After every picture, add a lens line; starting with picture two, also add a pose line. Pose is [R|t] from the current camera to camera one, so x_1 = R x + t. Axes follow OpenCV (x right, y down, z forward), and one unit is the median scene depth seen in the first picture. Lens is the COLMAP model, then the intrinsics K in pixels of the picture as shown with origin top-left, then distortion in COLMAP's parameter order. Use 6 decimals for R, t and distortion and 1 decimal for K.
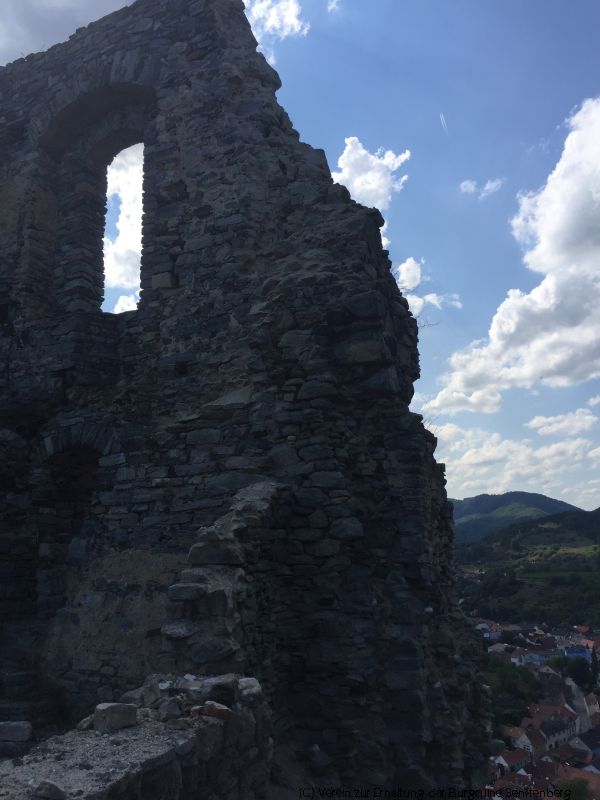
lens RADIAL K [[685.4, 0, 296.7], [0, 685.4, 395.5], [0, 0, 1]] dist [0.080615, -0.123231]
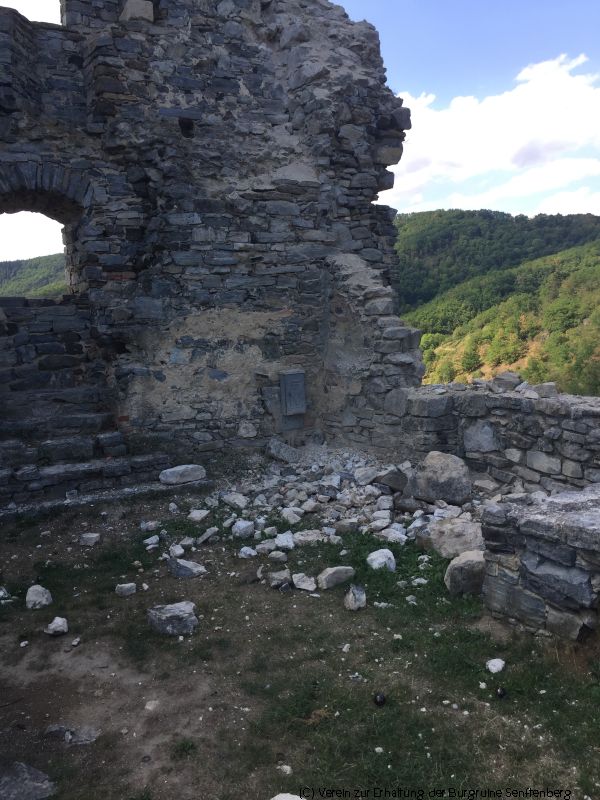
lens RADIAL K [[685.4, 0, 299.1], [0, 685.4, 401.2], [0, 0, 1]] dist [0.080615, -0.123231]
pose [[0.597759, -0.104059, 0.794893, -0.981148], [-0.145927, 0.960851, 0.235521, 0.088724], [-0.788282, -0.256781, 0.559173, 0.260704]]
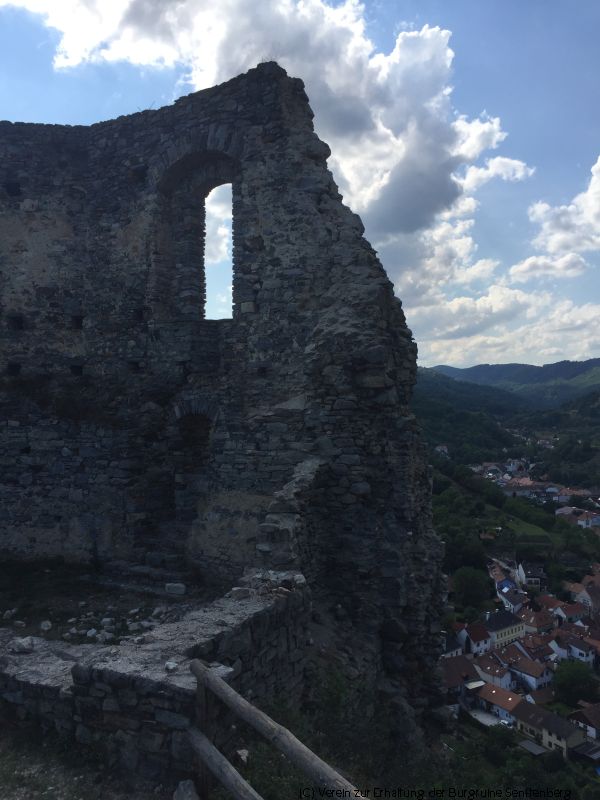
lens RADIAL K [[685.4, 0, 295.0], [0, 685.4, 393.7], [0, 0, 1]] dist [0.080615, -0.123231]
pose [[0.993848, 0.013915, -0.109875, 0.082168], [0.007544, 0.981267, 0.192504, -0.316129], [0.110495, -0.192149, 0.975125, -0.548167]]
